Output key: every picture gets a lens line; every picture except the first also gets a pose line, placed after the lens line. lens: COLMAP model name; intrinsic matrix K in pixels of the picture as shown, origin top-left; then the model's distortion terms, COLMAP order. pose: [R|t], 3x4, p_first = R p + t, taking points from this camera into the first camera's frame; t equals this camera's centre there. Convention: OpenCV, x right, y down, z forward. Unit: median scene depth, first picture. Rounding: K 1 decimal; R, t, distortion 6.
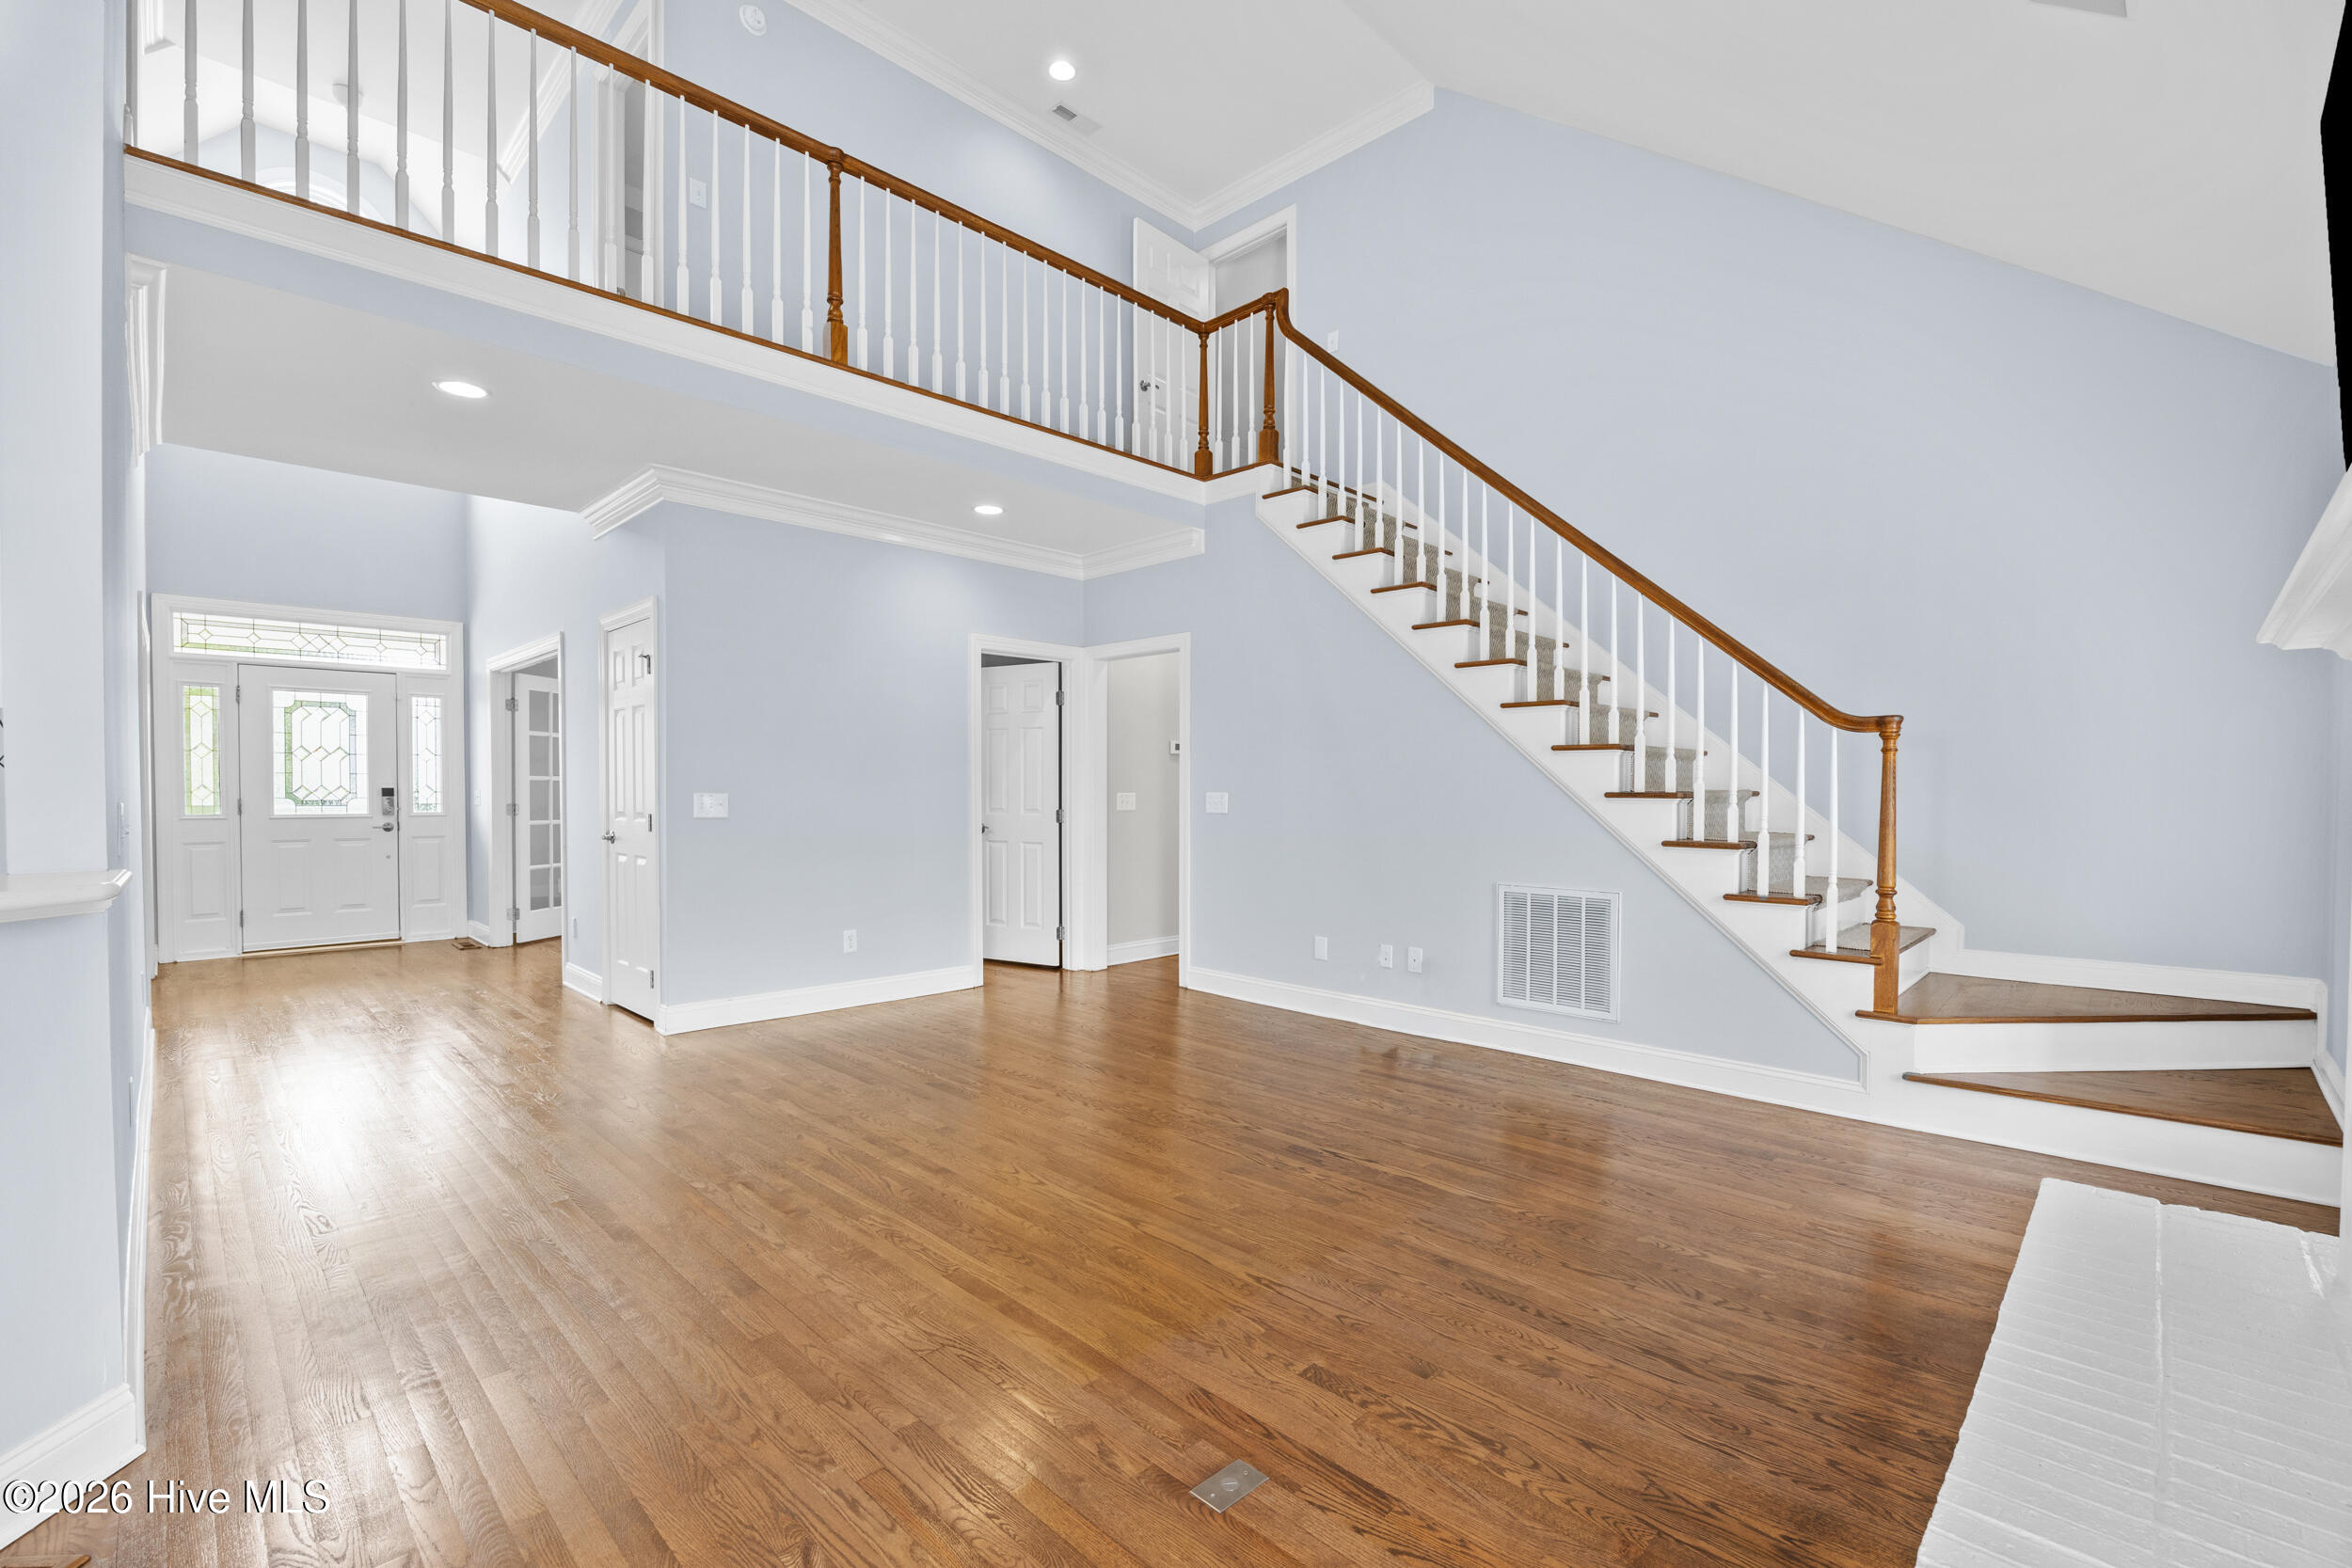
lens RADIAL K [[1013.9, 0, 1169.0], [0, 1013.9, 787.7], [0, 0, 1]] dist [-0.024102, 0.000360]
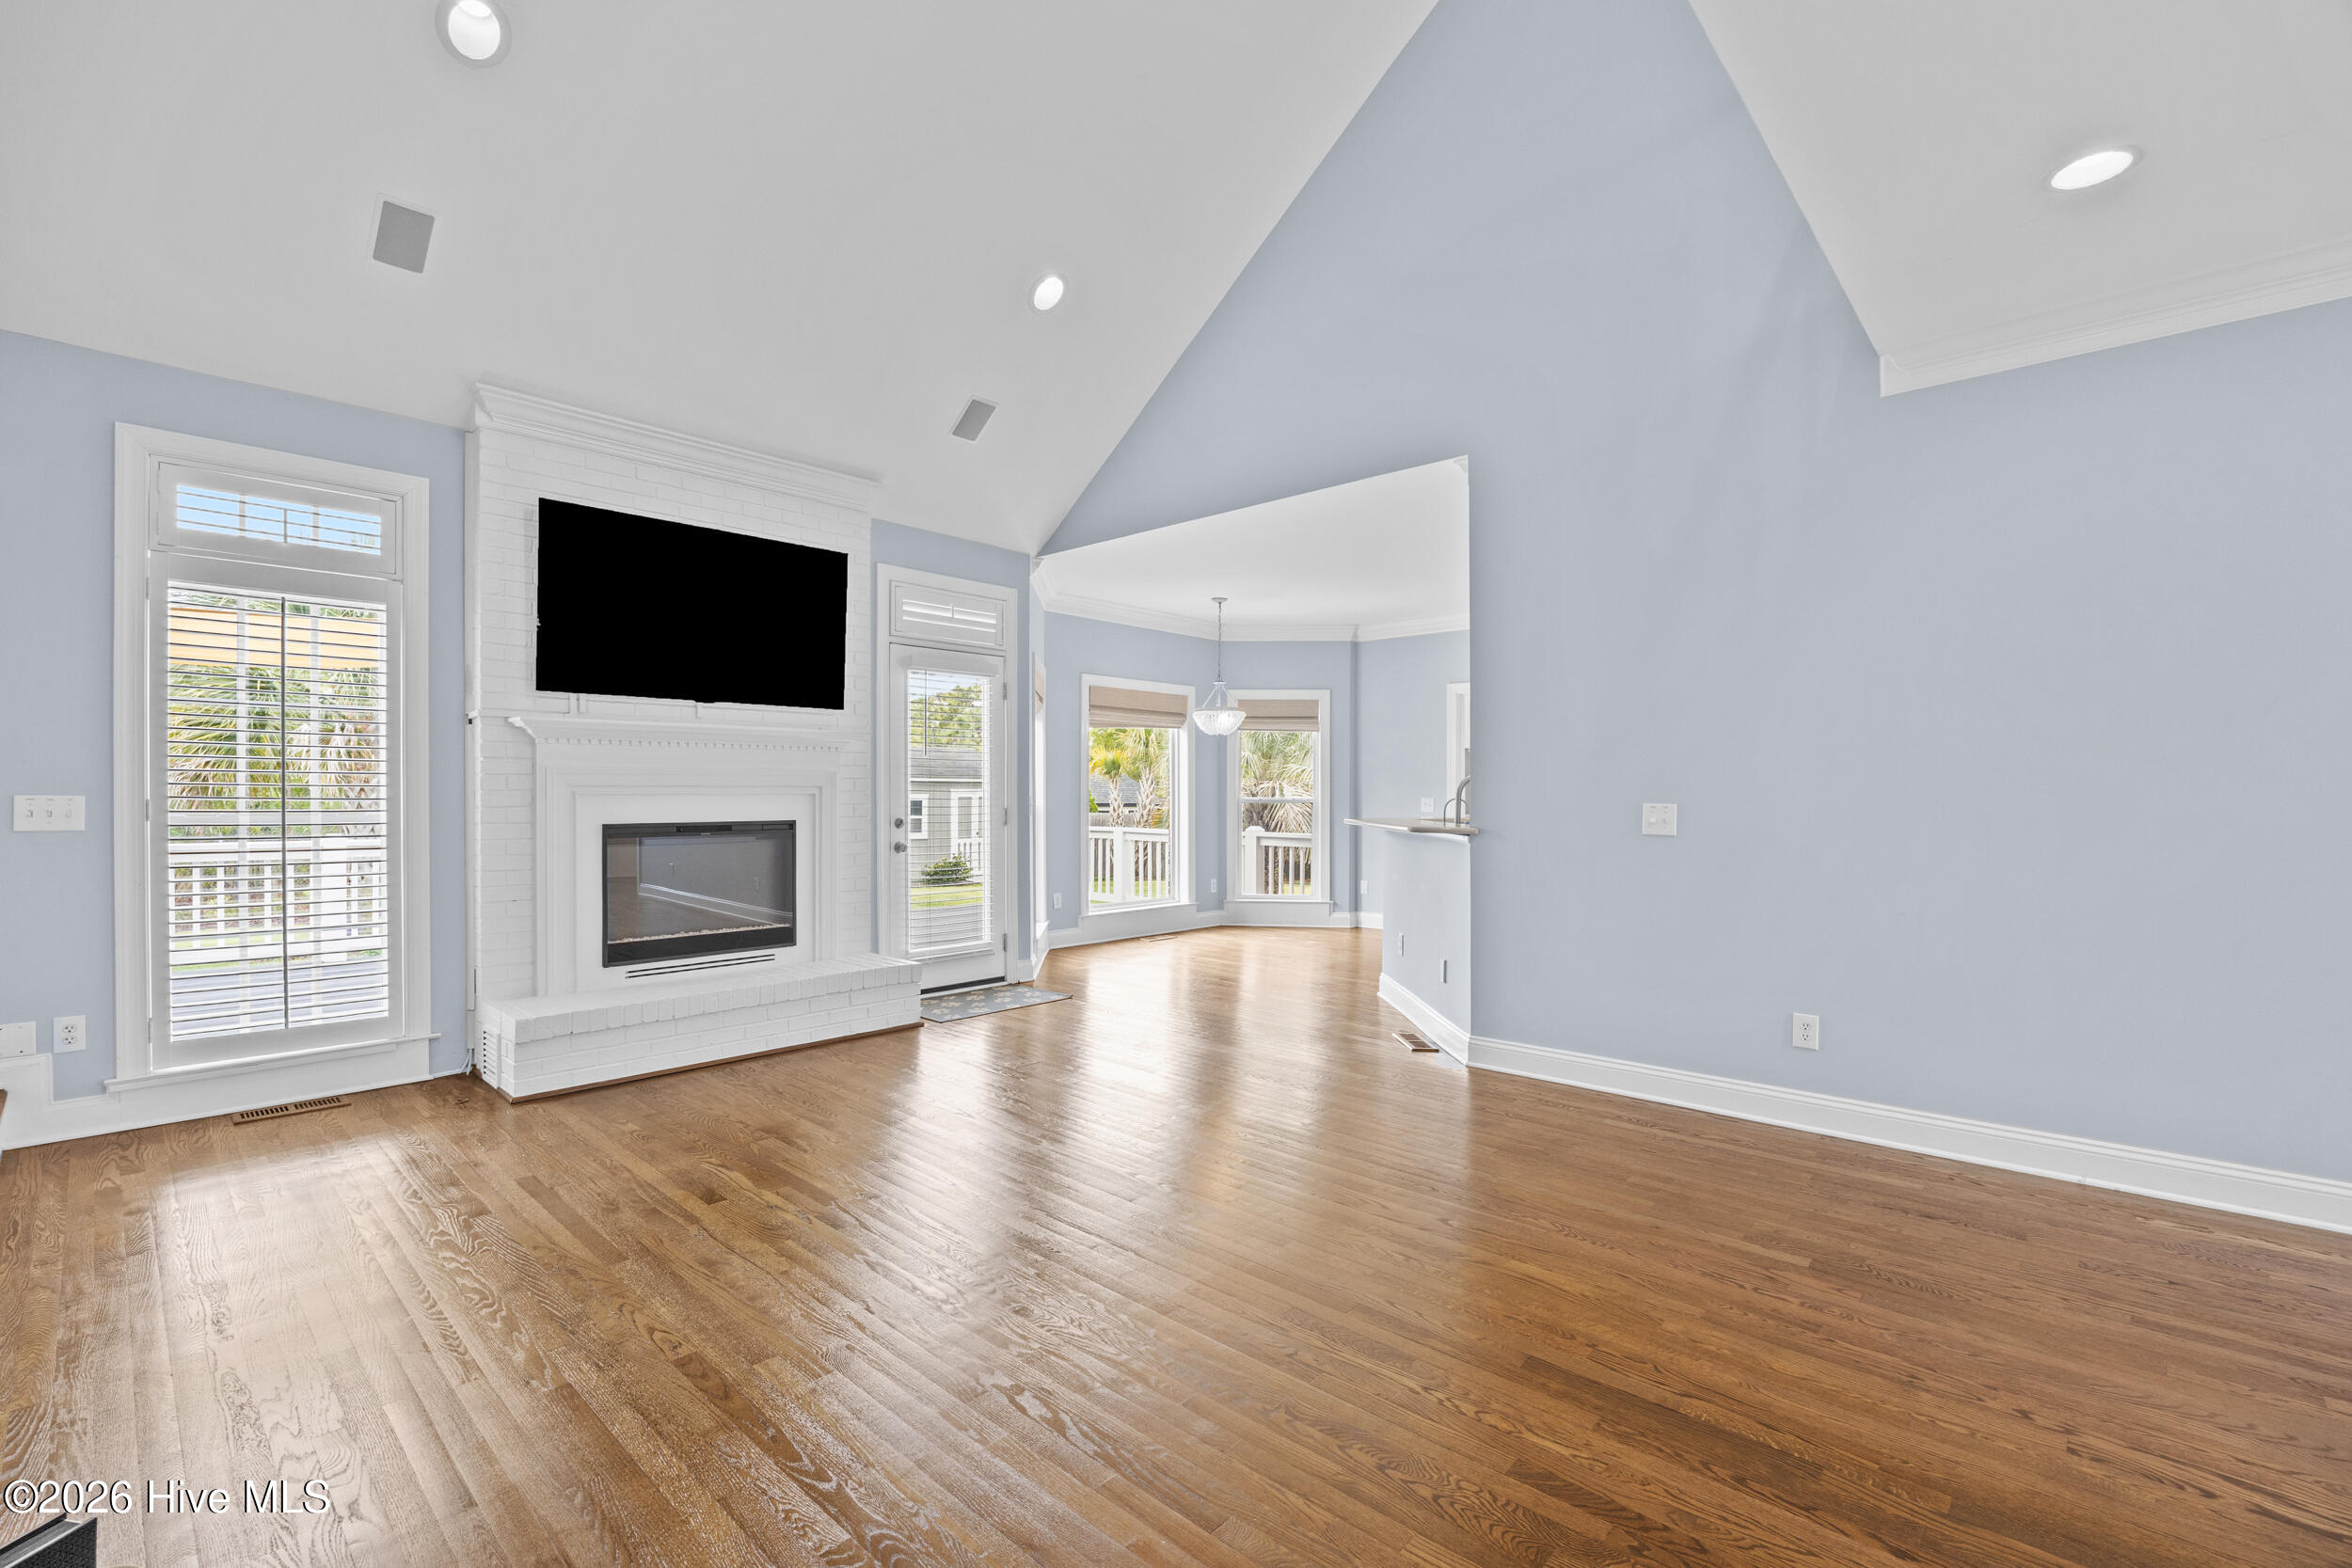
lens RADIAL K [[1029.5, 0, 1182.8], [0, 1029.5, 795.3], [0, 0, 1]] dist [-0.011628, 0.000149]
pose [[-0.999197, -0.005469, -0.039701, -0.094230], [-0.005722, 0.999964, 0.006259, -0.002685], [0.039666, 0.006482, -0.999192, 1.428253]]
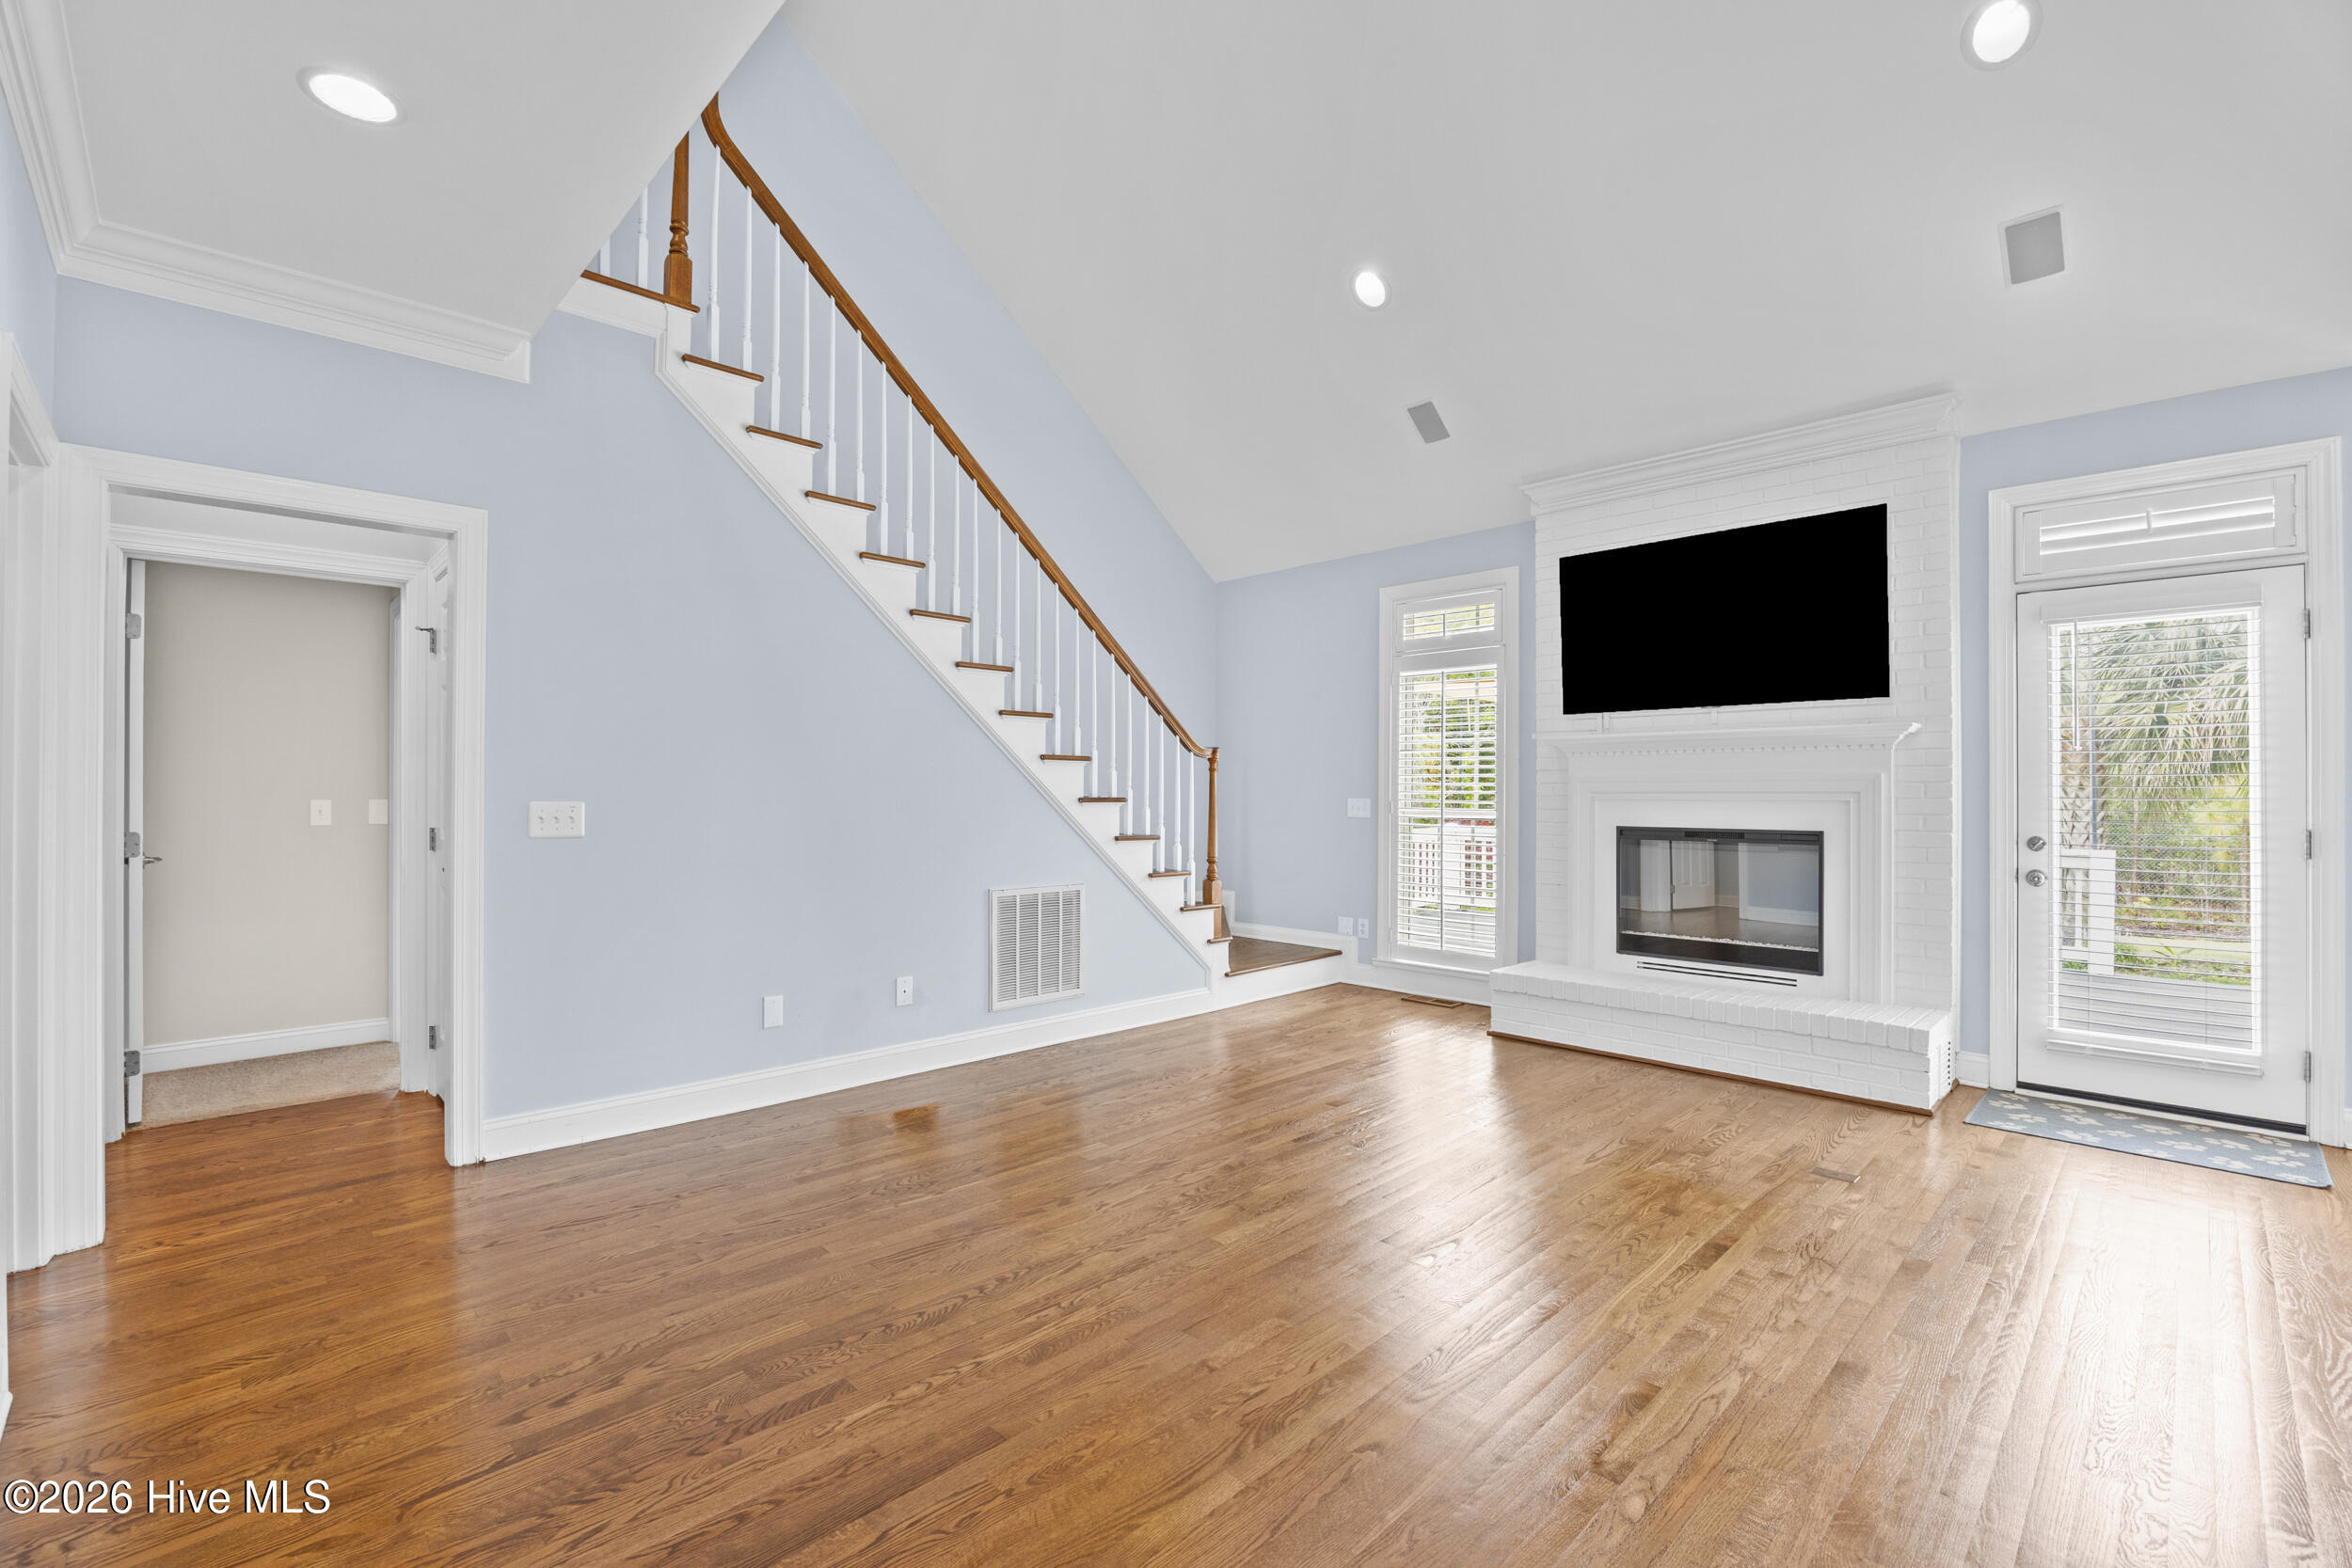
lens RADIAL K [[1013.9, 0, 1169.0], [0, 1013.9, 787.7], [0, 0, 1]] dist [-0.024102, 0.000360]
pose [[0.021536, 0.002467, 0.999765, -0.710870], [-0.001846, 0.999995, -0.002428, -0.003782], [-0.999766, -0.001793, 0.021540, 0.860125]]
